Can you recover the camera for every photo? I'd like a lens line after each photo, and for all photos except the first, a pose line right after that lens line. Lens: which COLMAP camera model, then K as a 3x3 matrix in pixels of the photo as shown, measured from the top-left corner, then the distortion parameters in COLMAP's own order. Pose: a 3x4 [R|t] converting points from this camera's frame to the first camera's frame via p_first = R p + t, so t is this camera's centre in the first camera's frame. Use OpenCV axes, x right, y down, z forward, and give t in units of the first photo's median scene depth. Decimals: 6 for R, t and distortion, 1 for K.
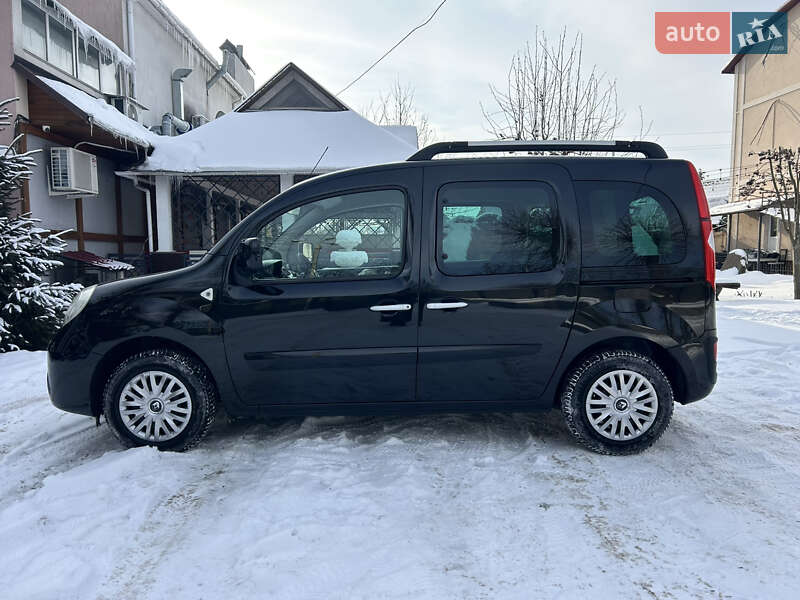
lens RADIAL K [[581.5, 0, 402.2], [0, 581.5, 304.7], [0, 0, 1]] dist [0.050311, -0.046922]
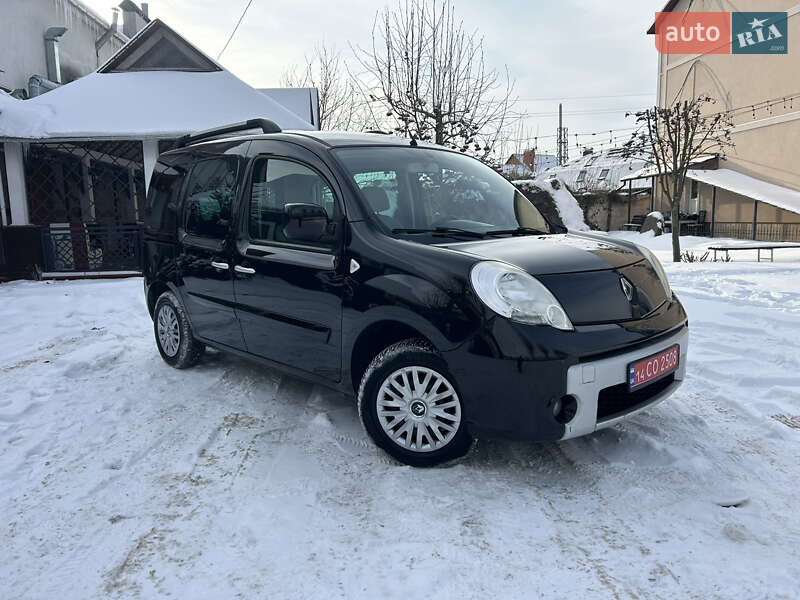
lens RADIAL K [[581.7, 0, 395.6], [0, 581.7, 299.1], [0, 0, 1]] dist [0.050034, -0.047018]
pose [[0.998342, -0.025817, 0.051455, 0.255122], [0.023491, 0.998697, 0.045303, -0.003472], [-0.052557, -0.044019, 0.997647, 0.055051]]
